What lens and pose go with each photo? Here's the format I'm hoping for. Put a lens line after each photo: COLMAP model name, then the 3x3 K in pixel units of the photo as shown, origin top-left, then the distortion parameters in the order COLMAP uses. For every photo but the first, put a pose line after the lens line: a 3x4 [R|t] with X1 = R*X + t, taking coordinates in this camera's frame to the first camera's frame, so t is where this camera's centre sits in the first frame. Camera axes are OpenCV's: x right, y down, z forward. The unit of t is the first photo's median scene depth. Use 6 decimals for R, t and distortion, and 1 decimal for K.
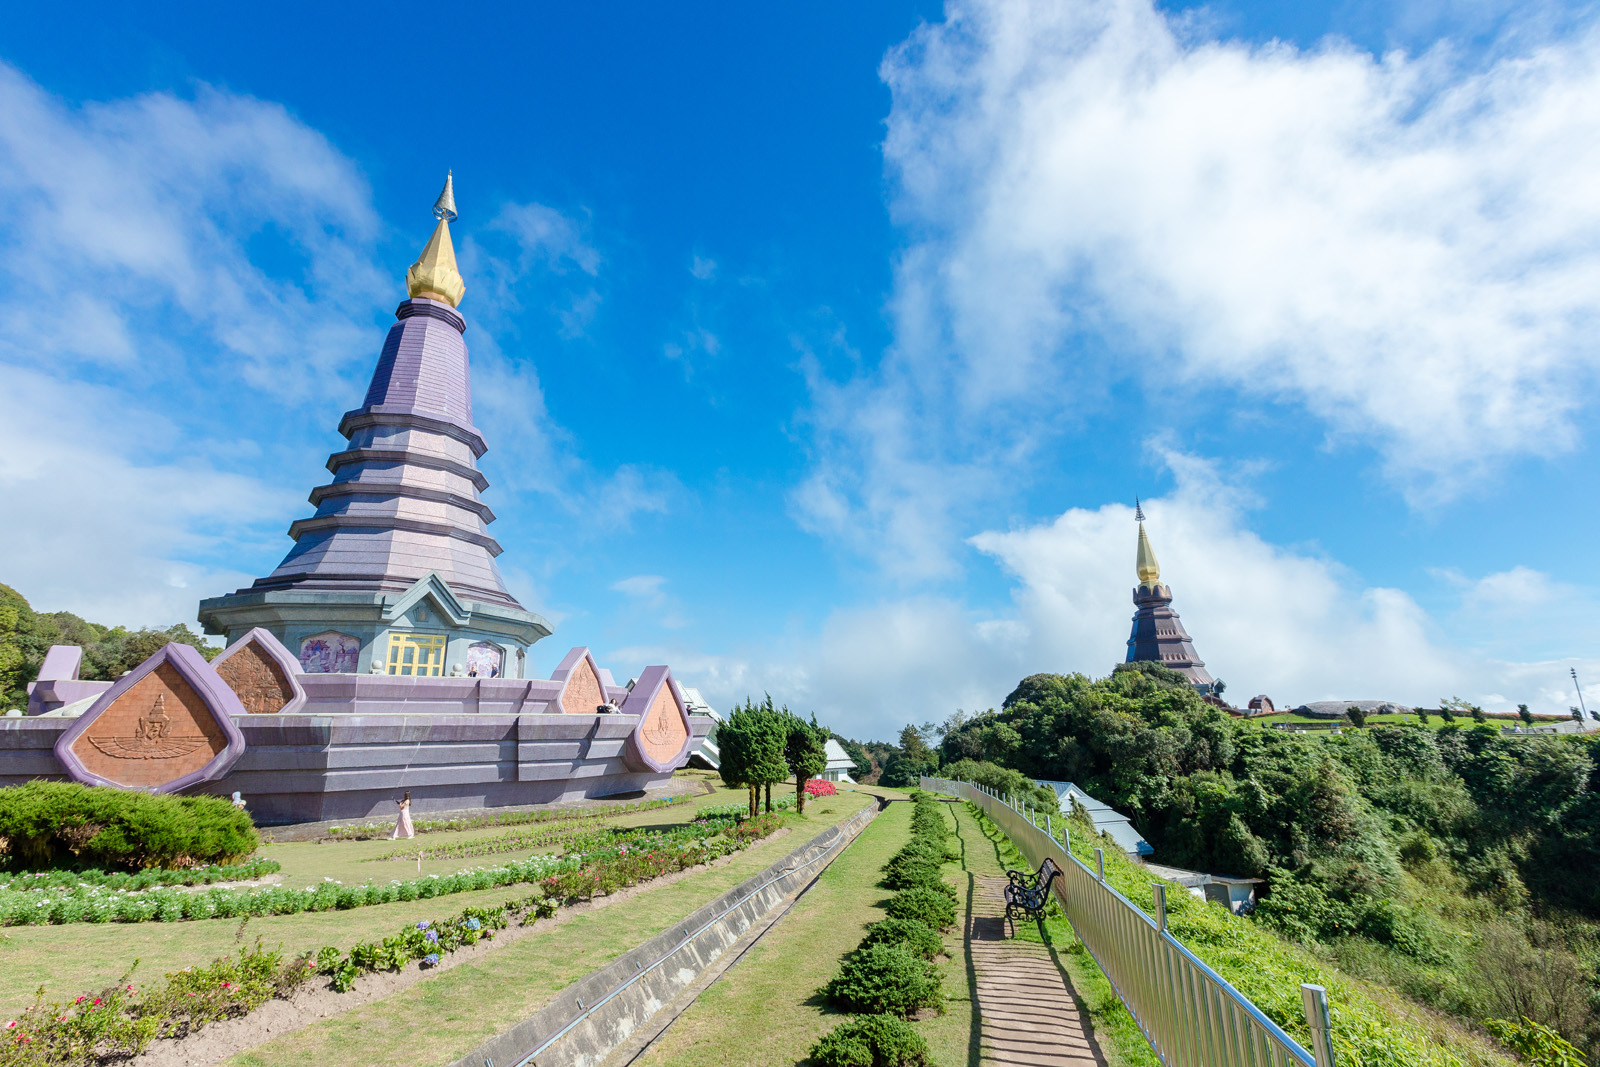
lens RADIAL K [[707.7, 0, 787.8], [0, 707.7, 529.2], [0, 0, 1]] dist [0.000319, -0.000287]
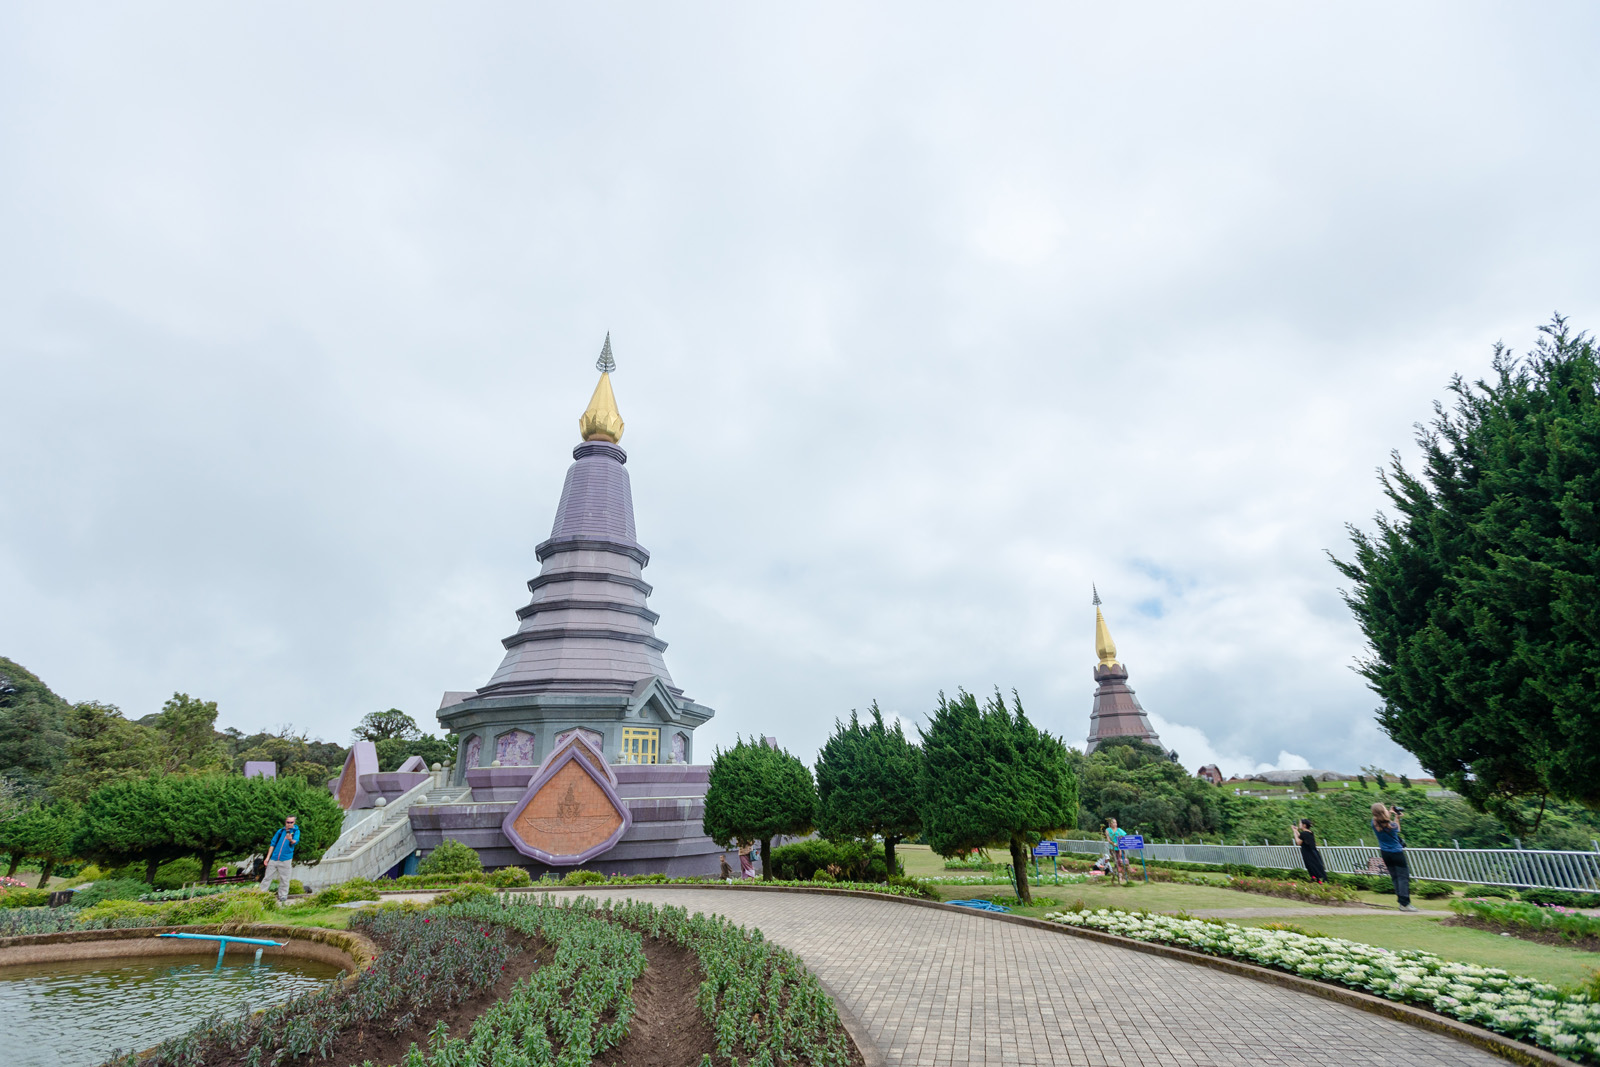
lens RADIAL K [[707.7, 0, 787.8], [0, 707.7, 529.2], [0, 0, 1]] dist [0.000319, -0.000287]
pose [[0.994975, 0.020121, 0.098082, -0.222309], [-0.010880, 0.995526, -0.093857, -0.046316], [-0.099532, 0.092319, 0.990743, -0.152941]]
